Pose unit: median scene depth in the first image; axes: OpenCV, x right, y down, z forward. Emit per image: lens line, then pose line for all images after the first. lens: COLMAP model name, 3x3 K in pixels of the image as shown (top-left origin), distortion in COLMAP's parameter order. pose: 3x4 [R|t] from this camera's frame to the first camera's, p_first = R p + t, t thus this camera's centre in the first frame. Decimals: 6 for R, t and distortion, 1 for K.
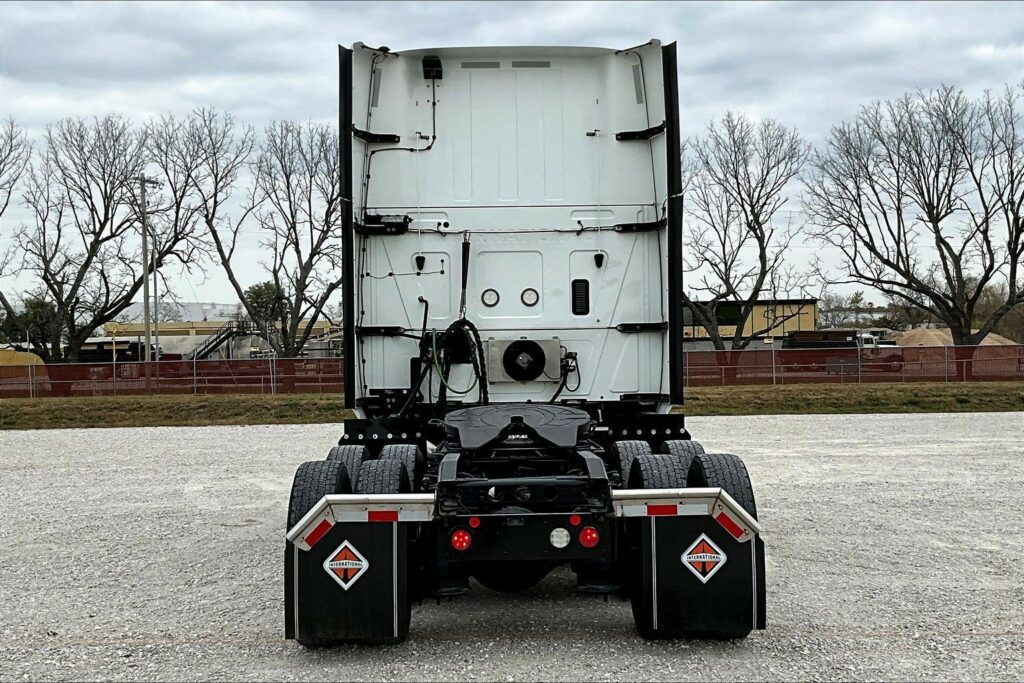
lens RADIAL K [[1260.3, 0, 532.7], [0, 1260.3, 354.8], [0, 0, 1]] dist [0.072438, 0.000000]
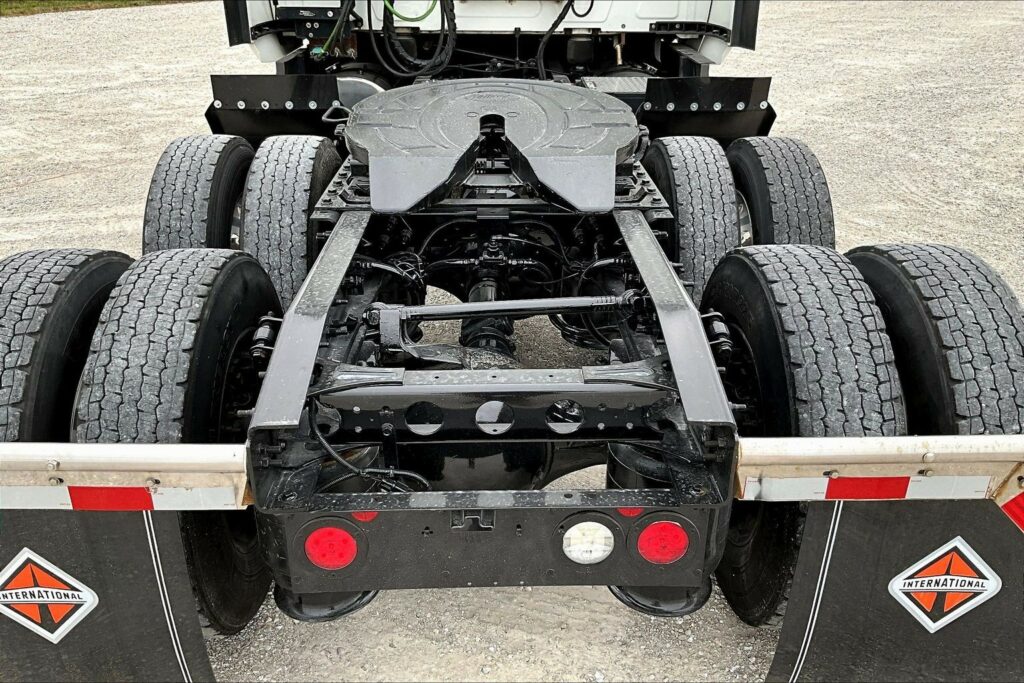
lens RADIAL K [[842.9, 0, 509.3], [0, 842.9, 343.7], [0, 0, 1]] dist [0.078727, -0.148101]
pose [[0.999694, 0.024716, -0.000965, -0.001309], [-0.021714, 0.895605, 0.444321, -0.008251], [0.011846, -0.444164, 0.895867, 0.268233]]
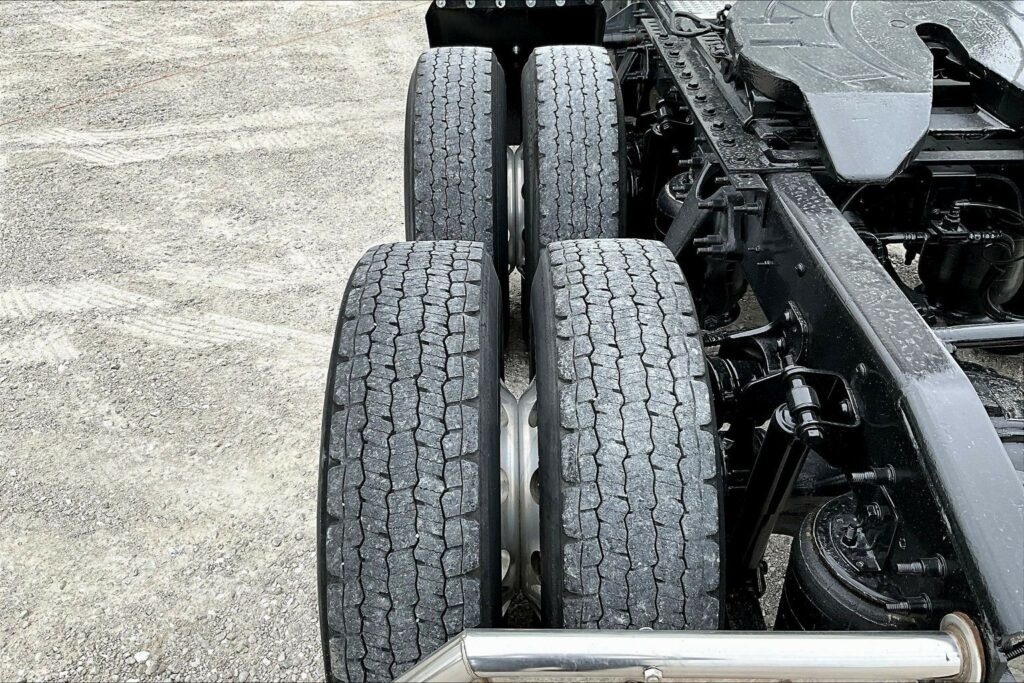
lens RADIAL K [[842.9, 0, 513.7], [0, 842.9, 340.1], [0, 0, 1]] dist [0.078727, -0.148101]
pose [[0.999702, 0.016834, -0.017692, -0.052368], [-0.003997, 0.827466, 0.561501, -0.005402], [0.024092, -0.561263, 0.827287, 0.304585]]
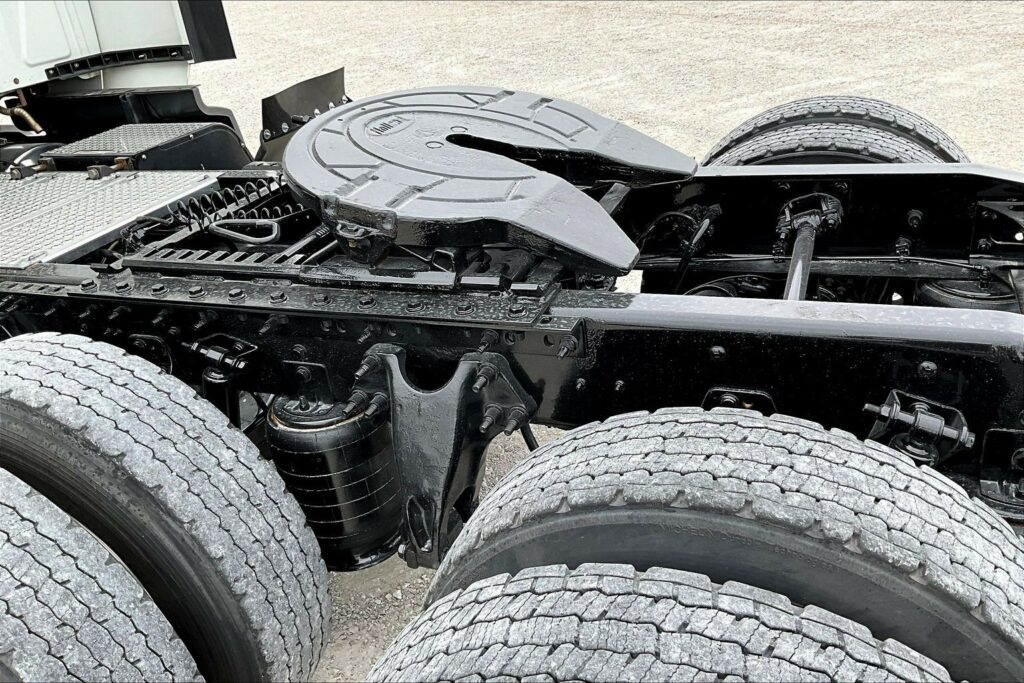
lens RADIAL K [[842.9, 0, 510.4], [0, 842.9, 339.6], [0, 0, 1]] dist [0.078727, -0.148101]
pose [[0.402724, -0.442309, 0.801359, -0.094015], [0.095653, 0.891038, 0.443737, -0.002389], [-0.910310, -0.102050, 0.401150, 0.361472]]
